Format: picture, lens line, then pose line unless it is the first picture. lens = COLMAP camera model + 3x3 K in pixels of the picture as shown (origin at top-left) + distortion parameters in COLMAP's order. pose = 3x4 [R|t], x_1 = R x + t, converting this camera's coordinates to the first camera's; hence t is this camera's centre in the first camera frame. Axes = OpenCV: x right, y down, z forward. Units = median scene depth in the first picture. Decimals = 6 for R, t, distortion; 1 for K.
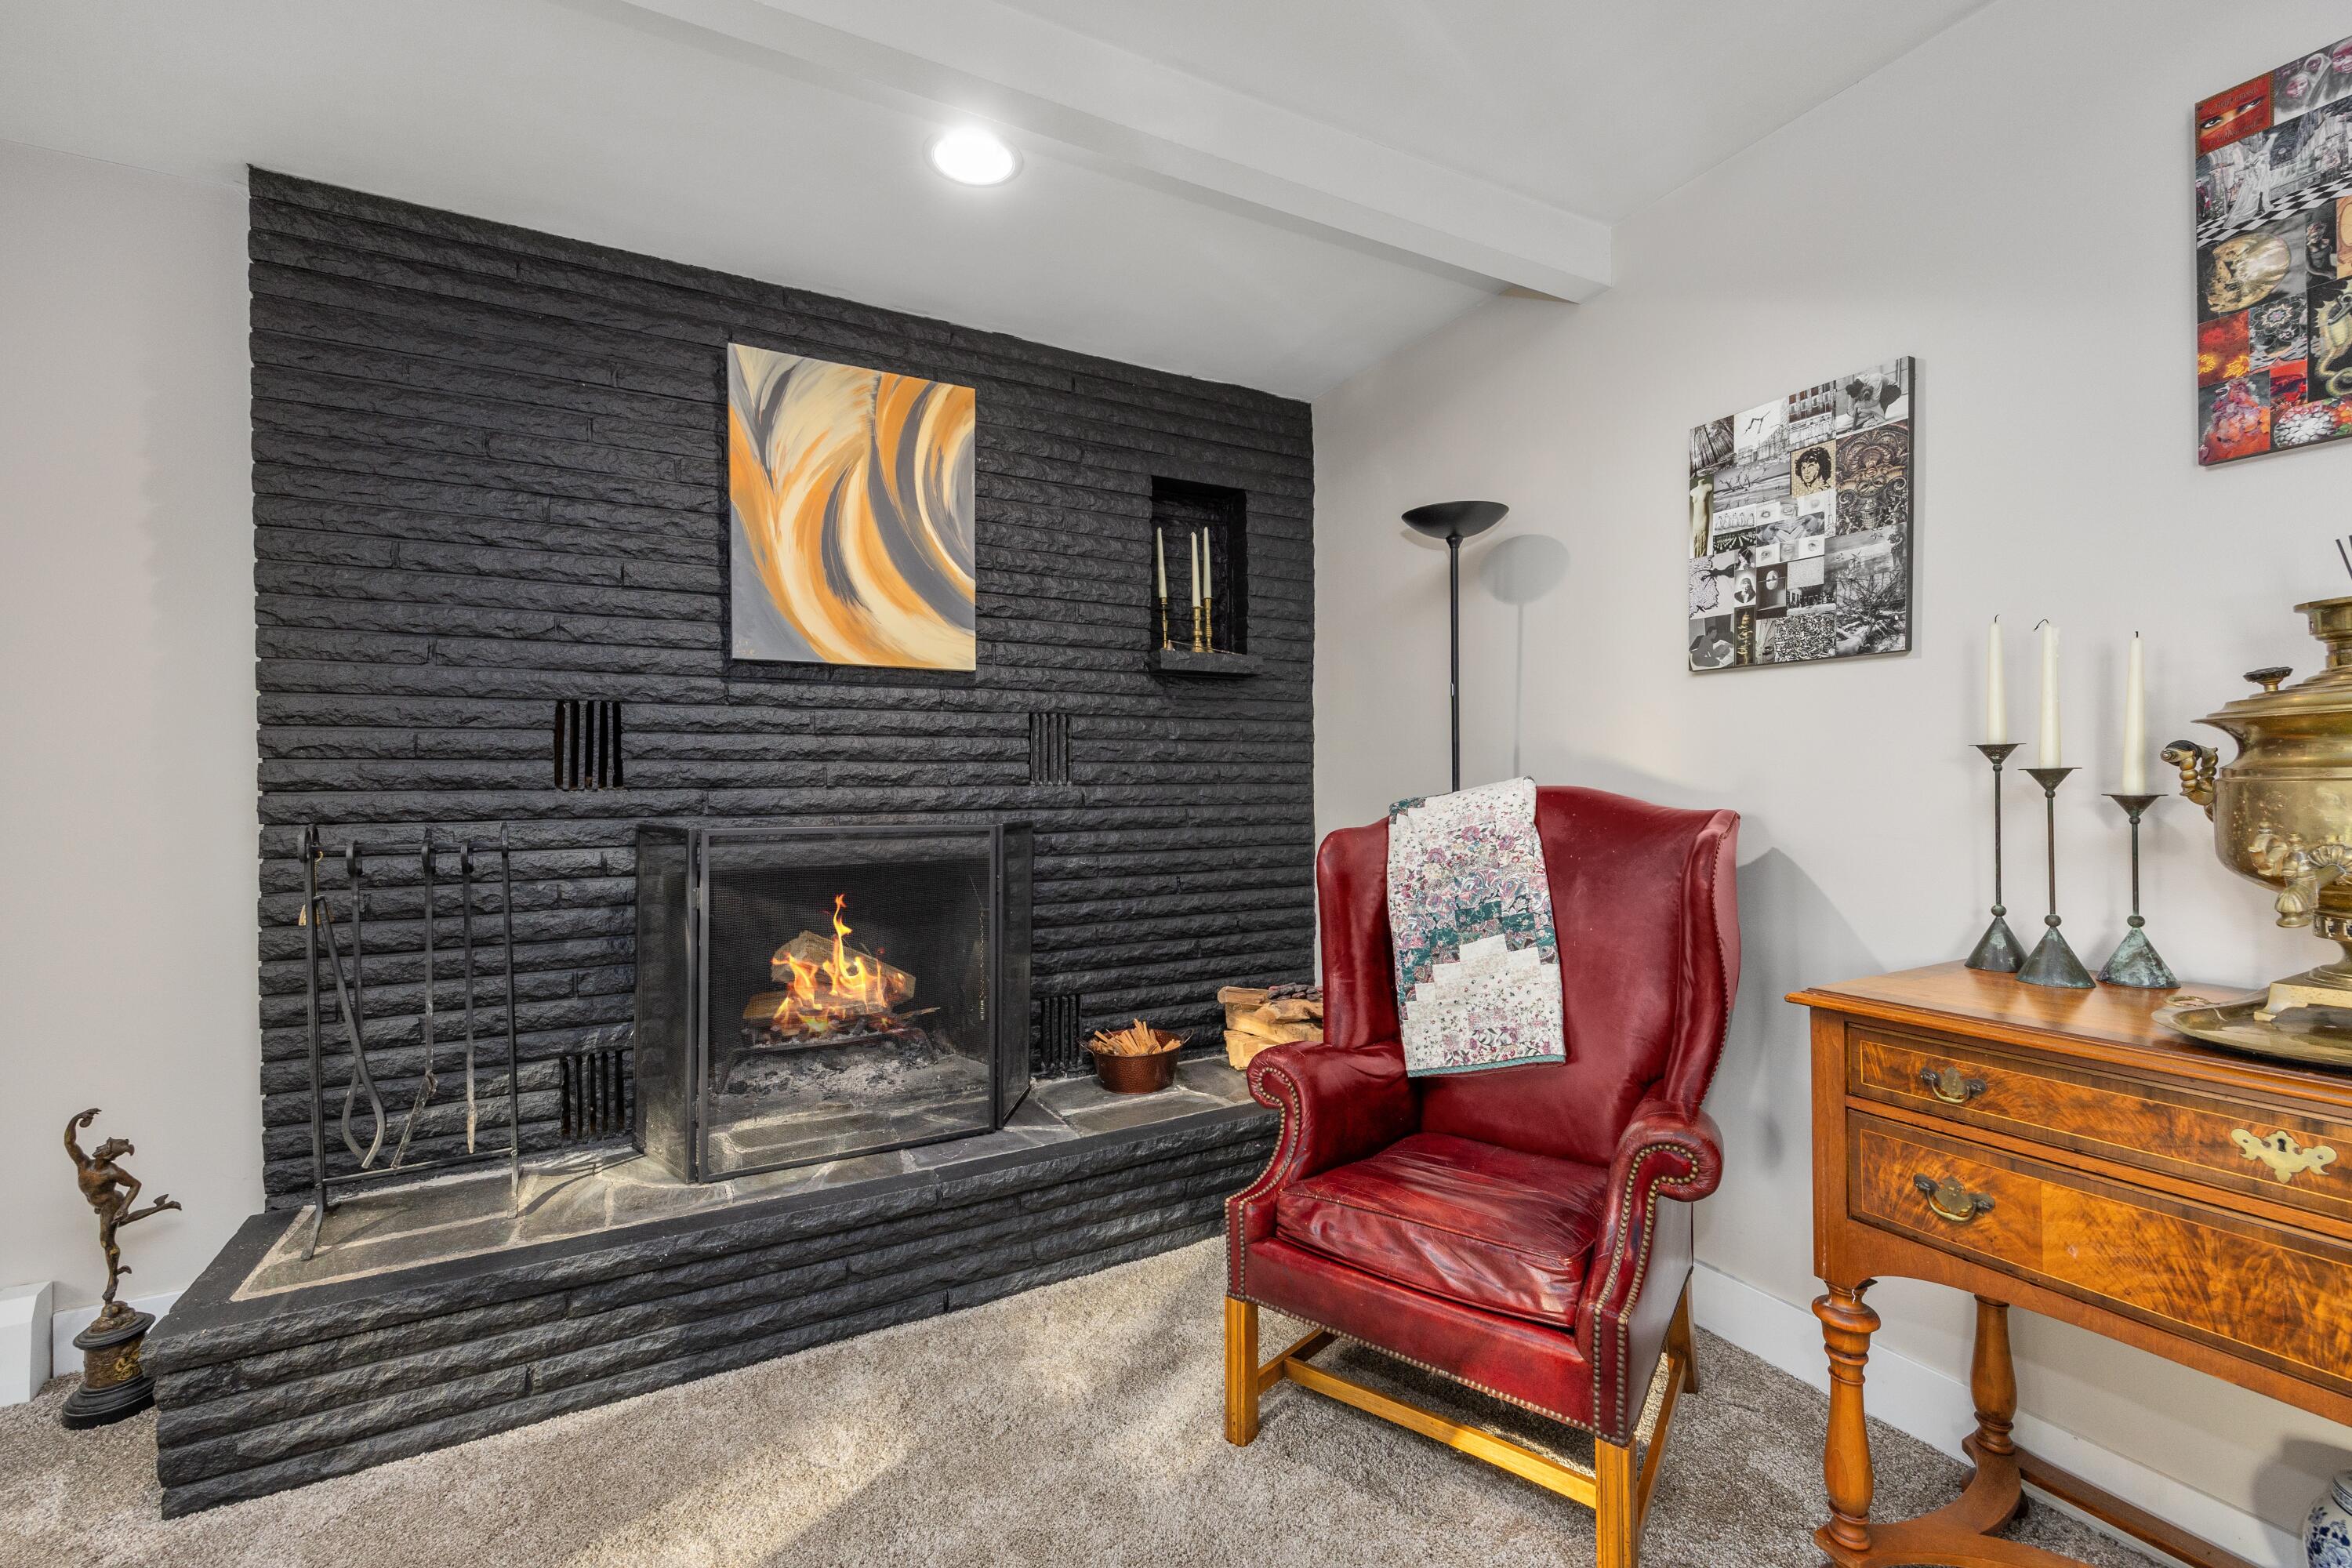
lens RADIAL K [[949.1, 0, 1190.7], [0, 949.1, 781.8], [0, 0, 1]] dist [-0.002286, -0.000016]
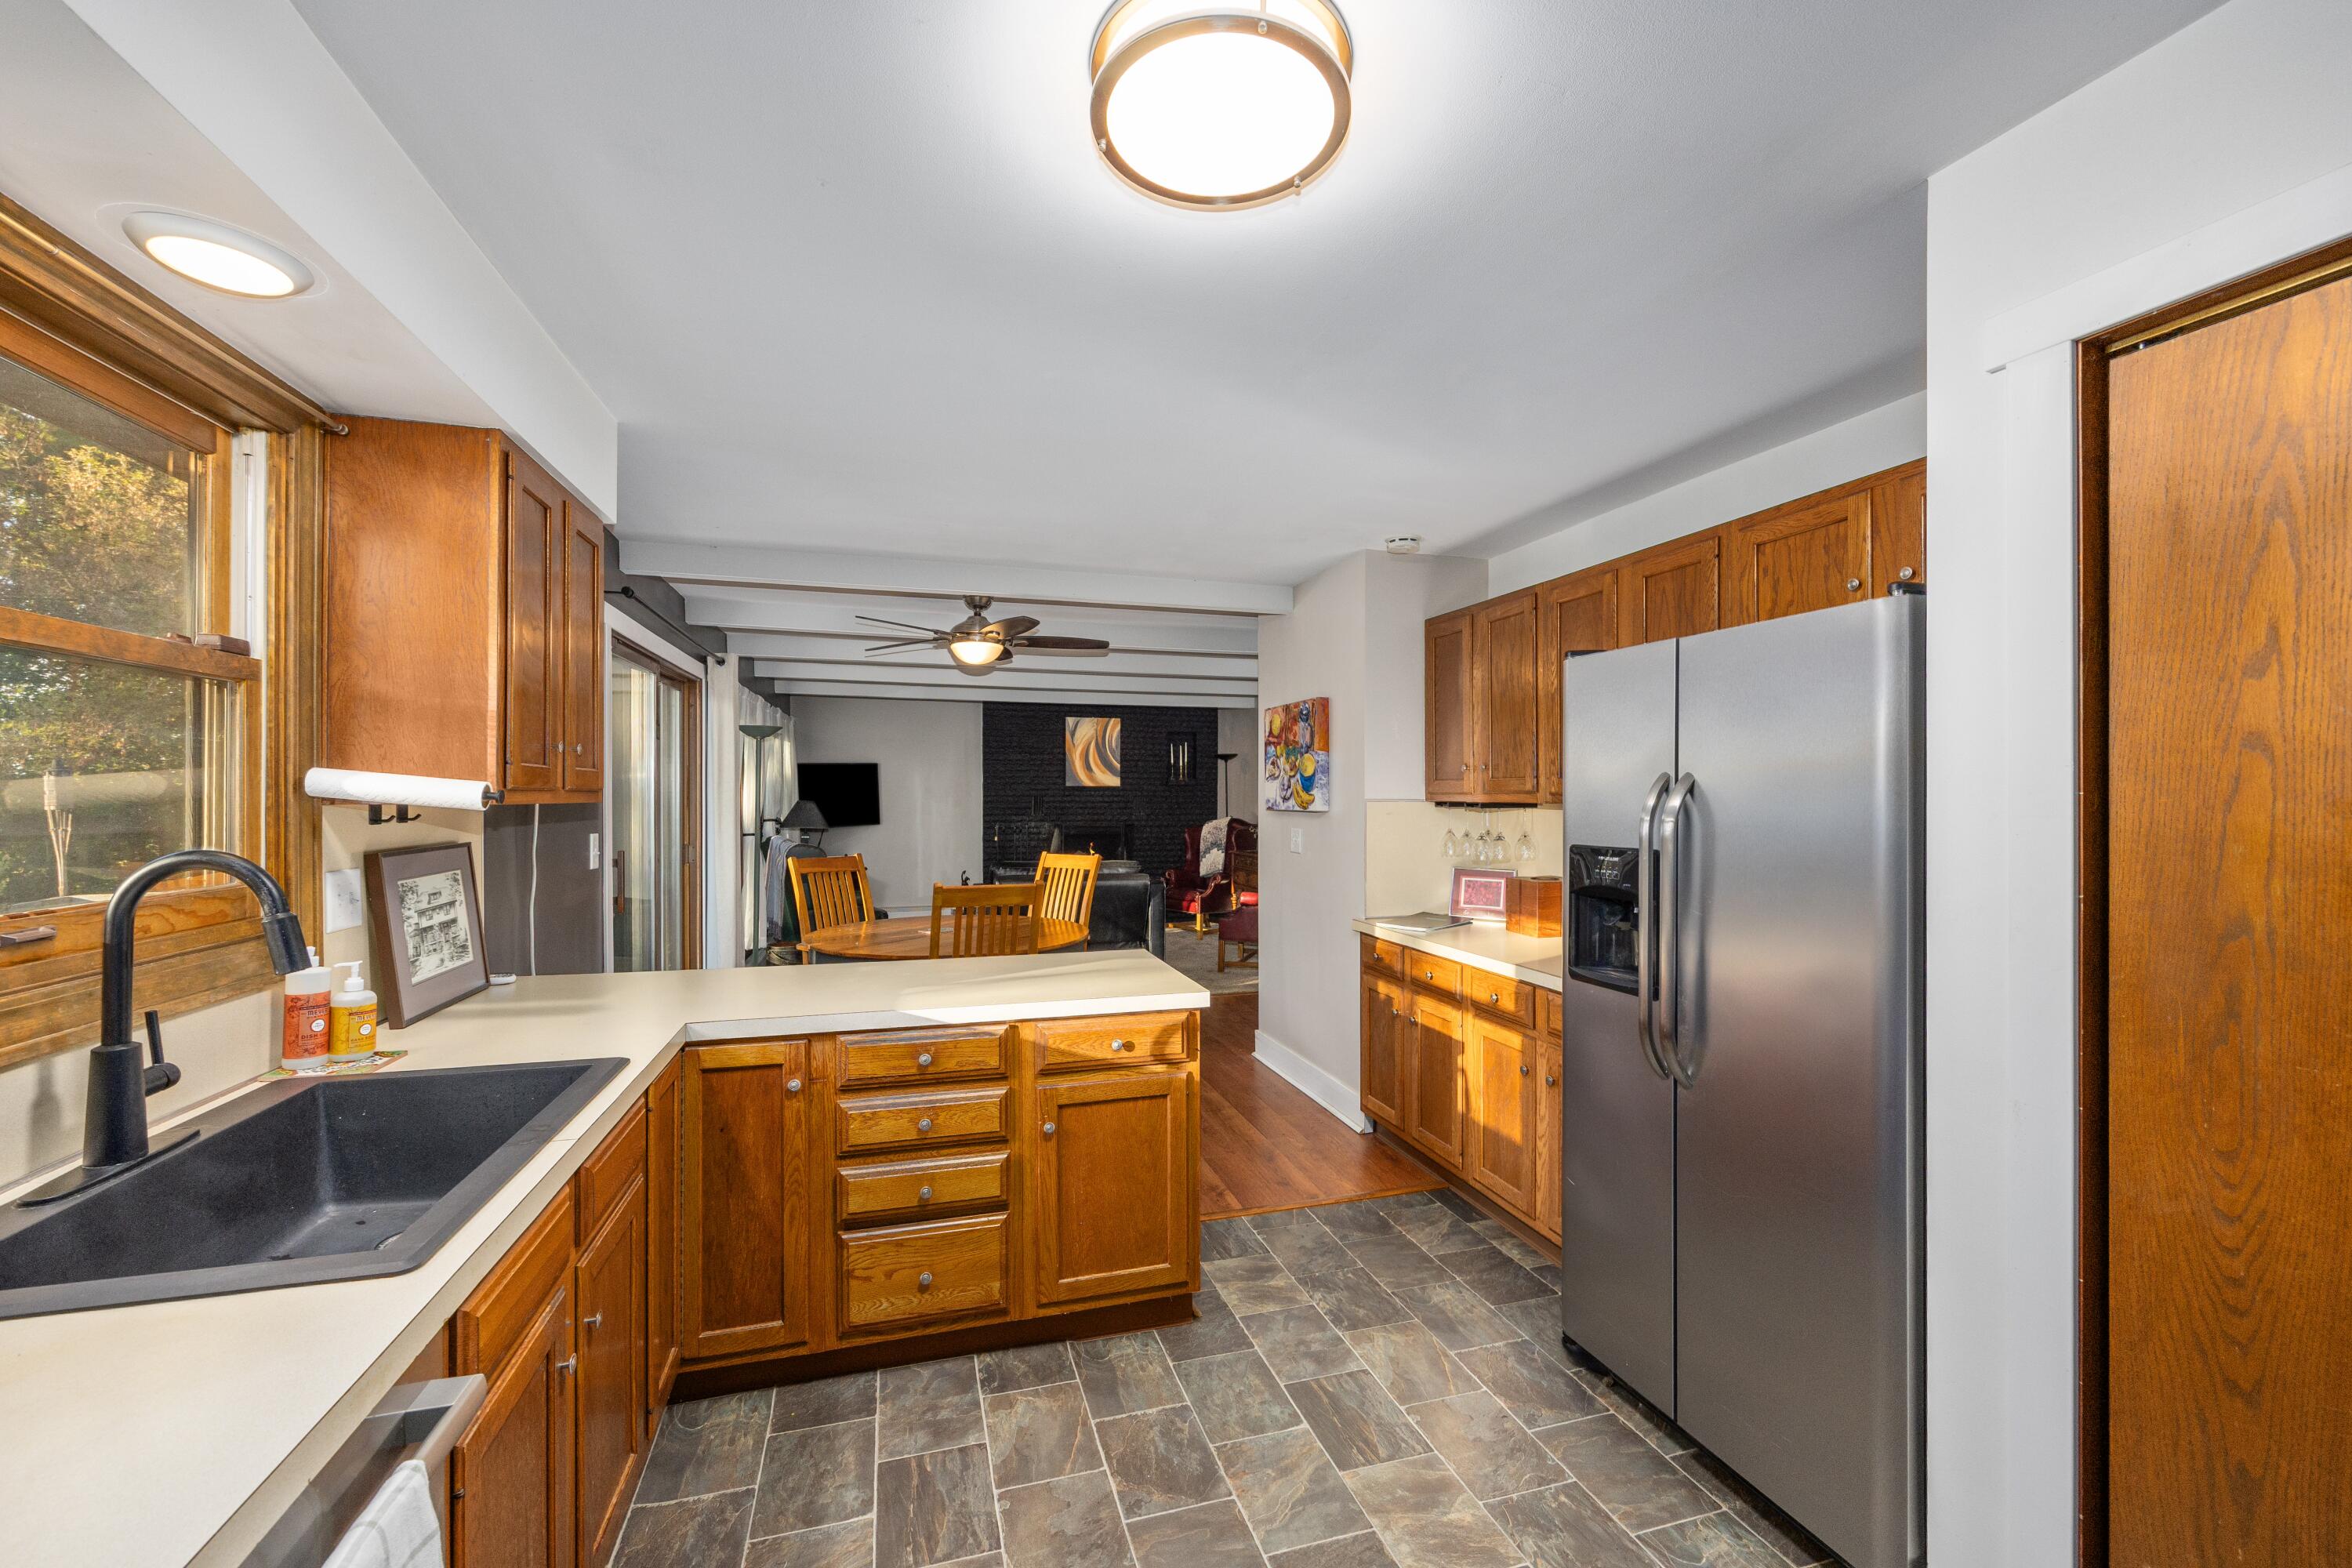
lens RADIAL K [[949.1, 0, 1166.3], [0, 949.1, 792.1], [0, 0, 1]] dist [-0.002286, -0.000016]
pose [[0.973917, 0.009687, -0.226700, 1.191960], [-0.010630, 0.999939, -0.002942, -0.114903], [0.226657, 0.005275, 0.973960, -3.904757]]
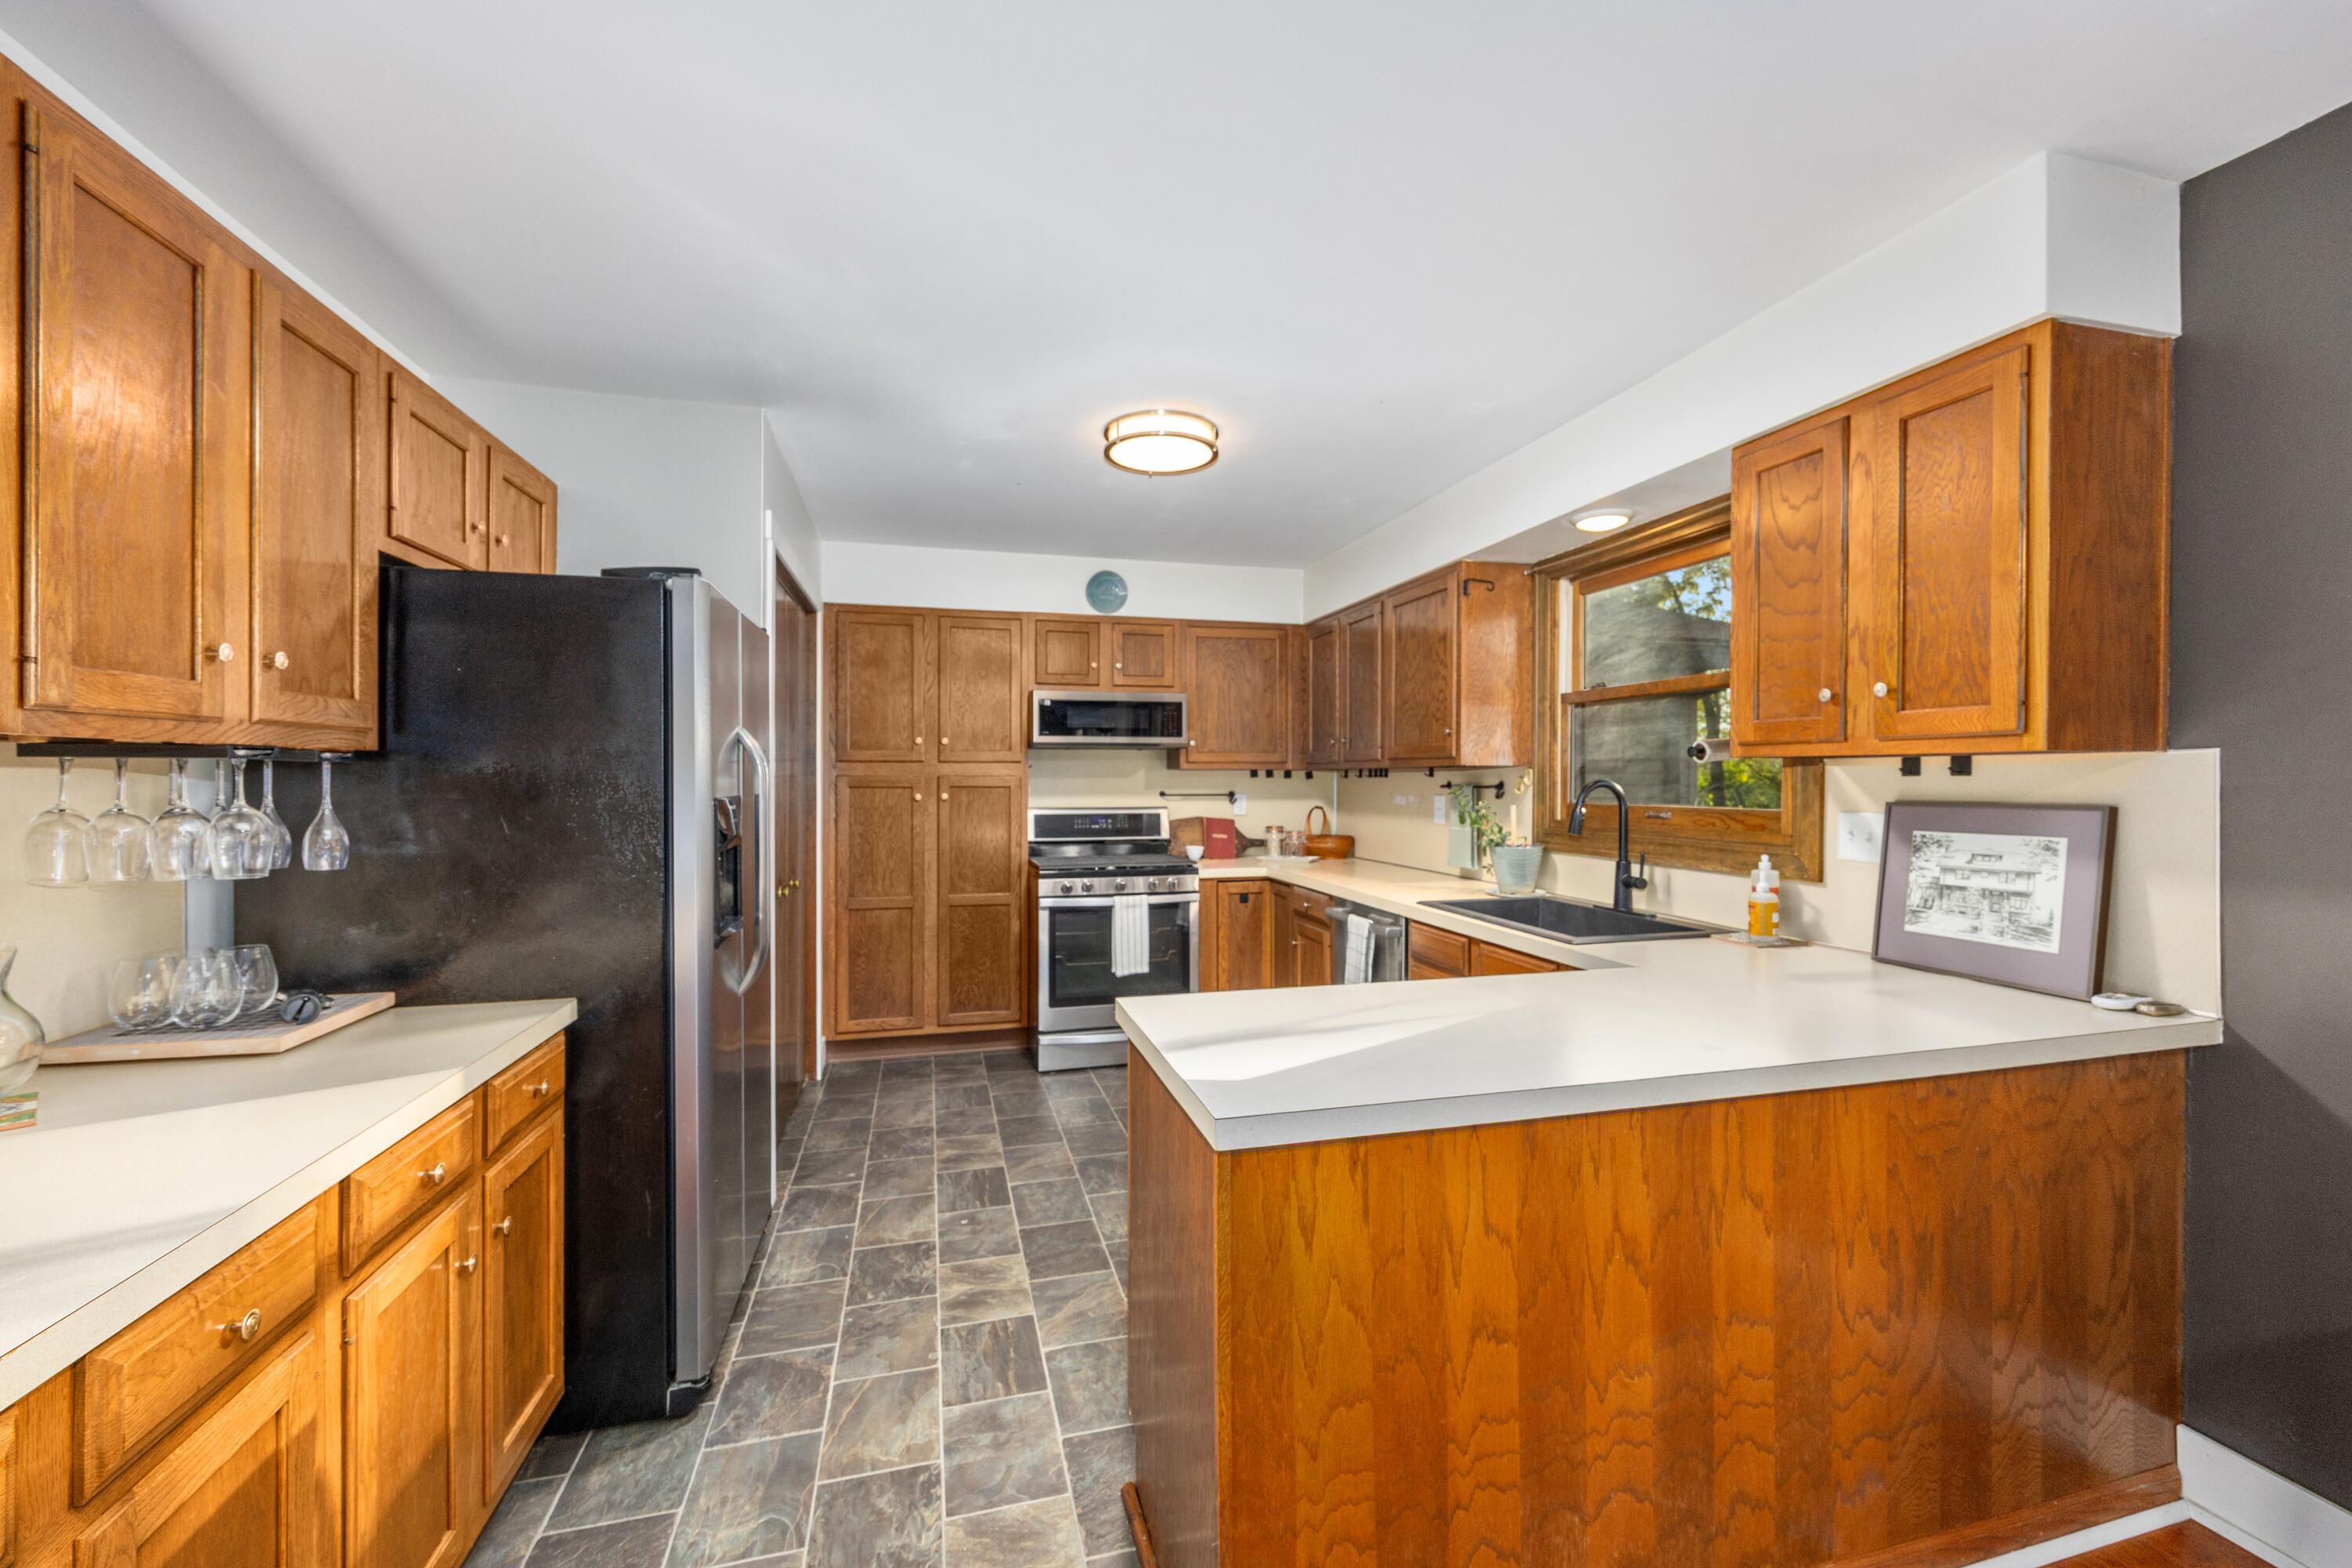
lens RADIAL K [[949.1, 0, 1193.9], [0, 949.1, 782.0], [0, 0, 1]] dist [-0.002286, -0.000016]
pose [[-0.973149, 0.005551, 0.230110, 0.669444], [0.006825, 0.999965, 0.004743, -0.076776], [-0.230075, 0.006186, -0.973153, -1.750366]]
